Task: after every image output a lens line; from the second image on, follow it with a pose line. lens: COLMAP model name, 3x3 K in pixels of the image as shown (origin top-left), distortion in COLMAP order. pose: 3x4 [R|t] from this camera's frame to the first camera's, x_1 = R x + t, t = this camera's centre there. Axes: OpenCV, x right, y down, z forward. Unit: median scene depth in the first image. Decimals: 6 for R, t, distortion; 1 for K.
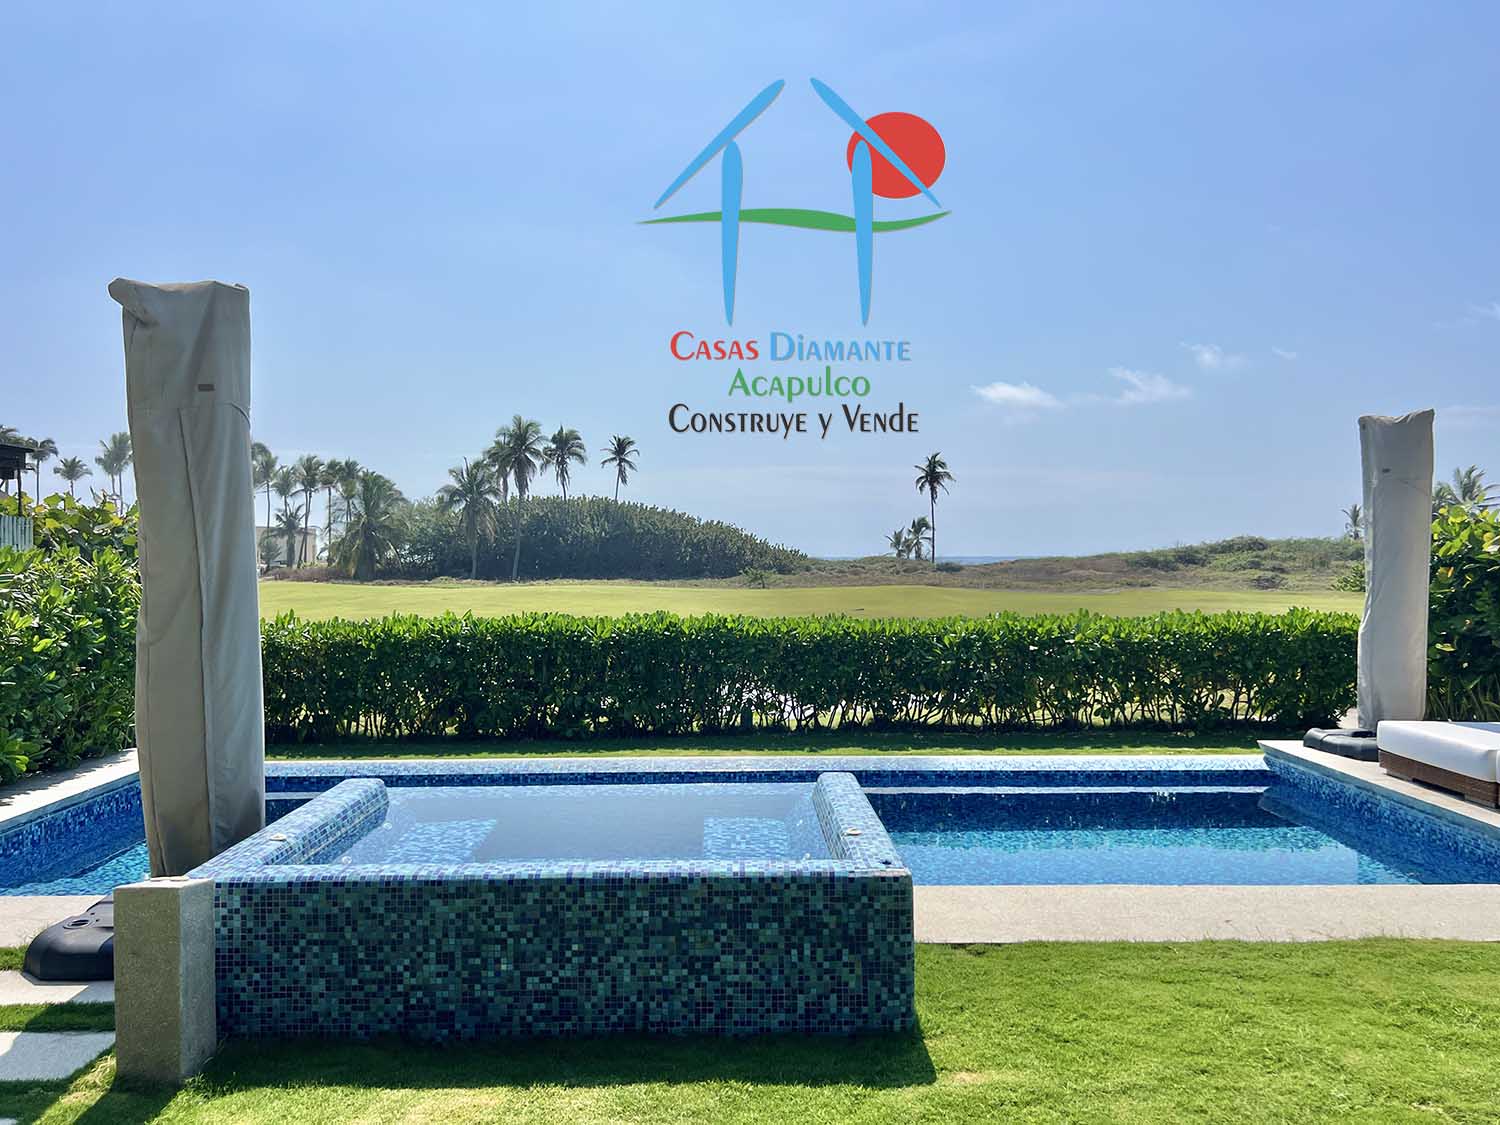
lens RADIAL K [[1130.9, 0, 743.8], [0, 1130.9, 563.5], [0, 0, 1]] dist [0.071652, -0.086330]
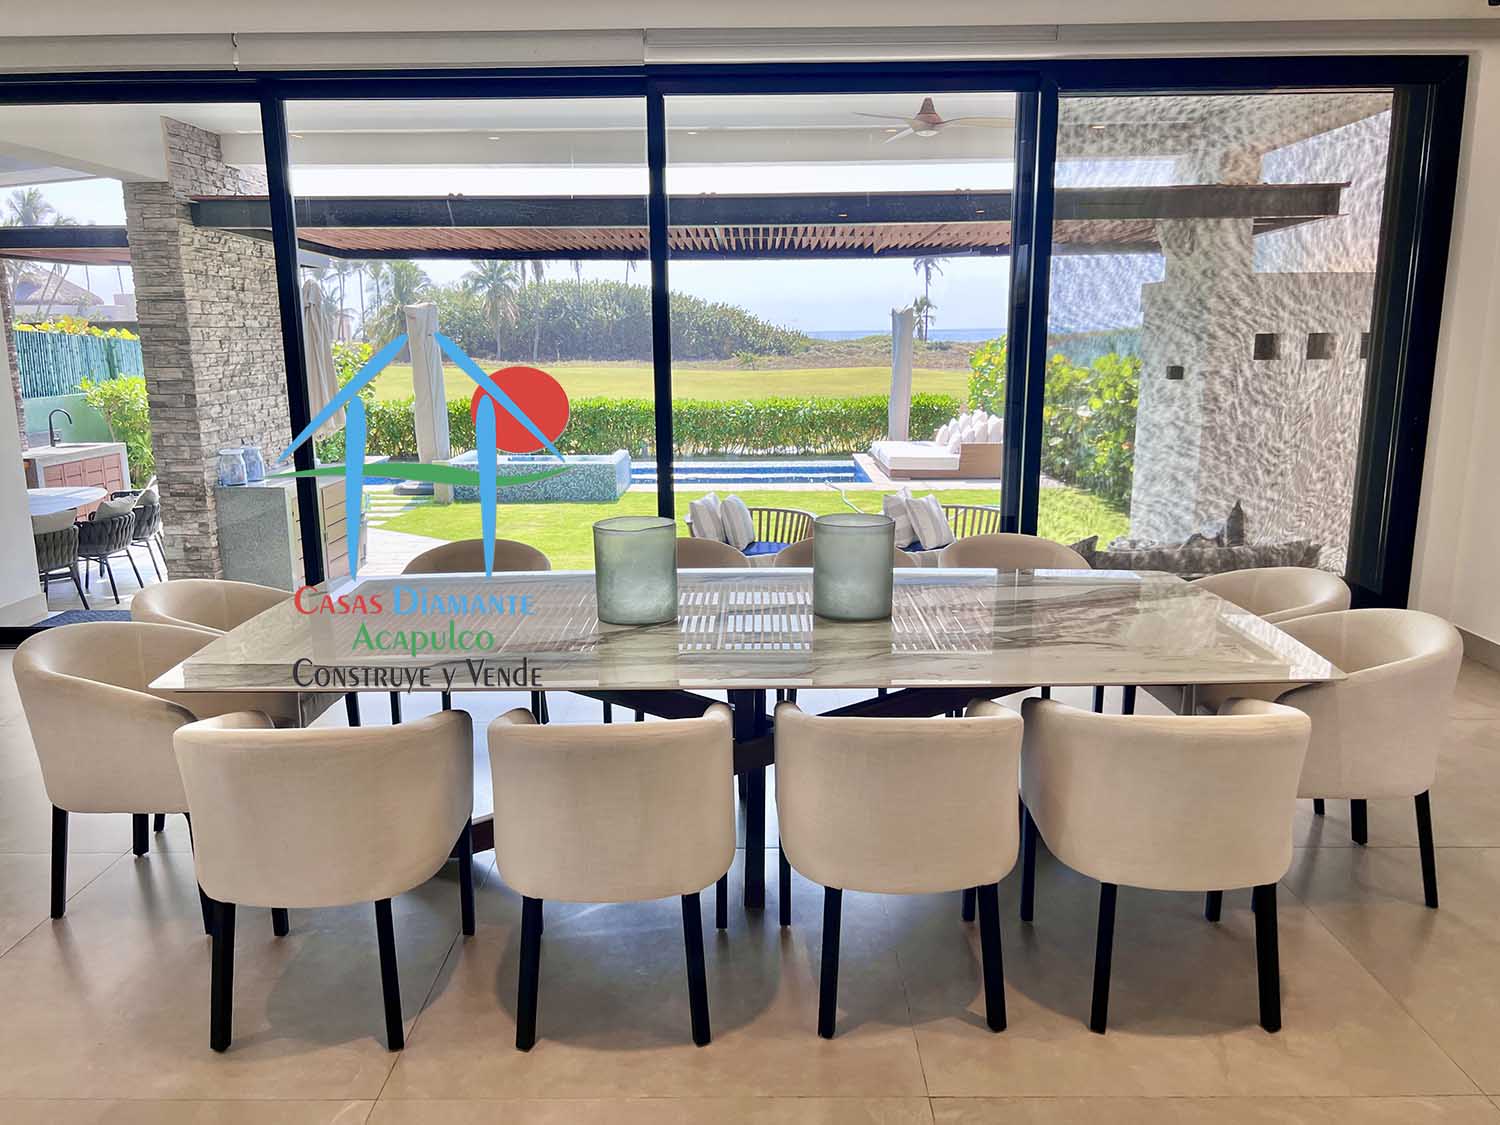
lens RADIAL K [[1130.9, 0, 743.8], [0, 1130.9, 563.5], [0, 0, 1]] dist [0.071652, -0.086330]
pose [[0.999726, 0.002533, -0.023250, 0.025795], [0.002044, 0.980851, 0.194747, -0.006429], [0.023299, -0.194741, 0.980578, -0.113258]]
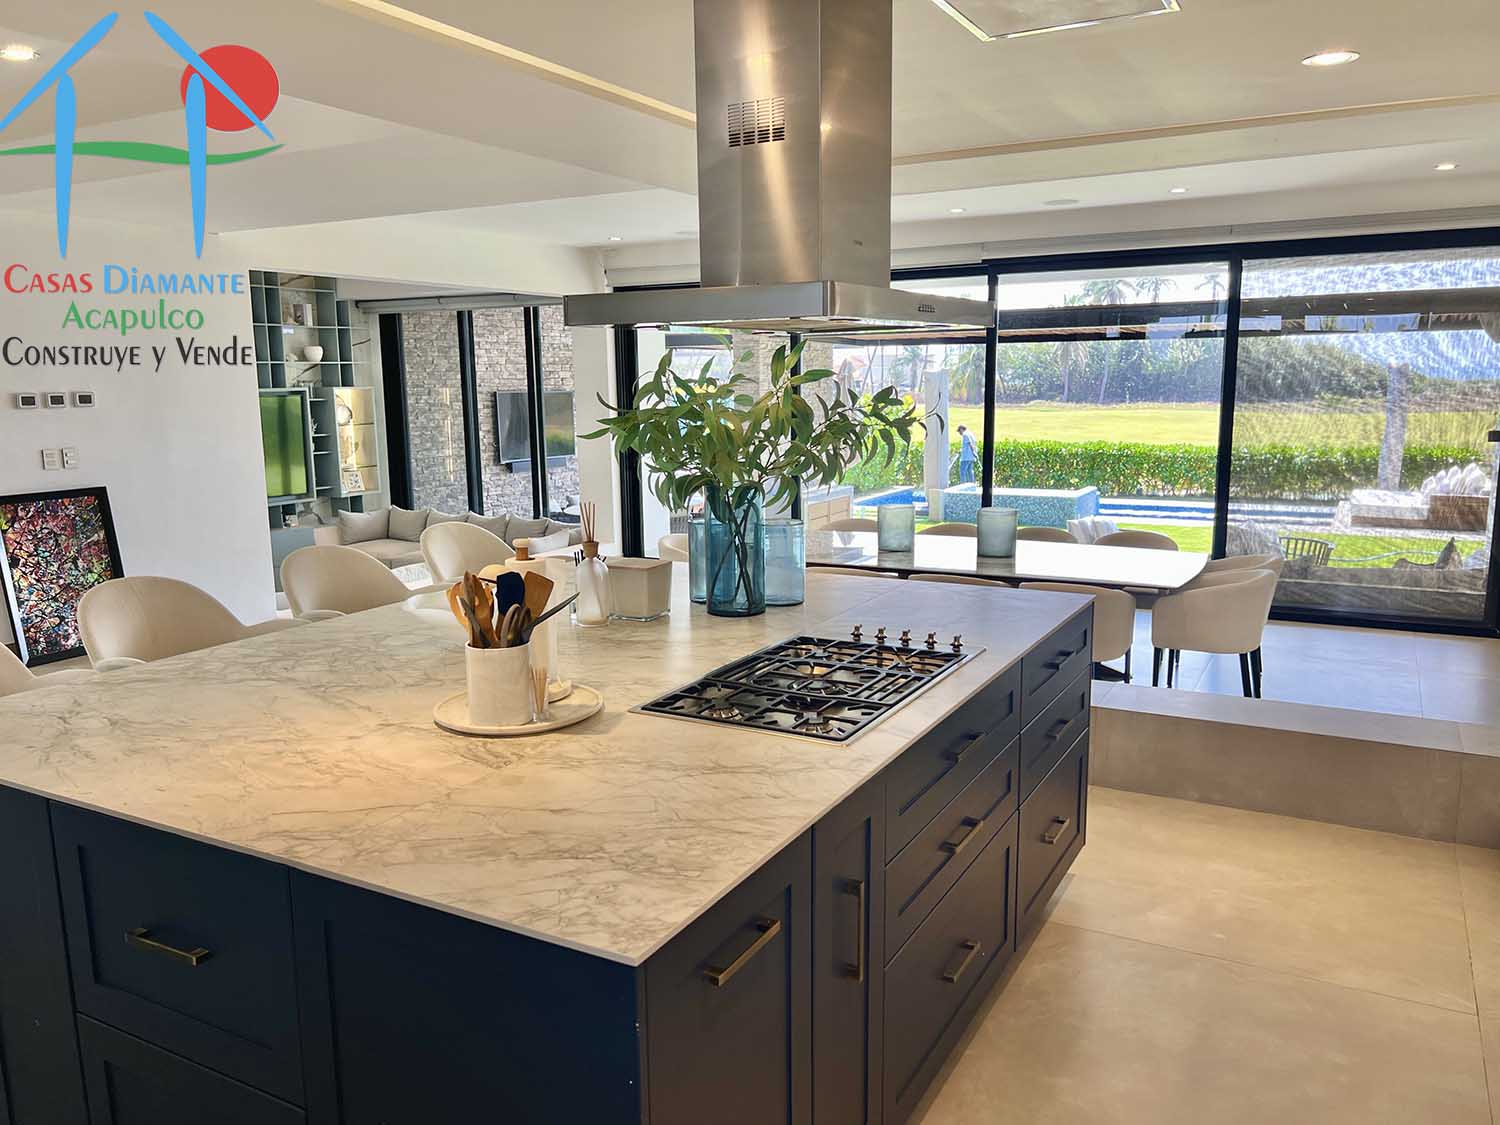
lens RADIAL K [[1125.5, 0, 758.2], [0, 1125.5, 575.8], [0, 0, 1]] dist [0.067275, -0.092251]
pose [[0.874527, 0.079181, -0.478469, 0.048254], [0.004293, 0.985279, 0.170898, -0.009124], [0.484958, -0.151509, 0.861314, -0.146705]]
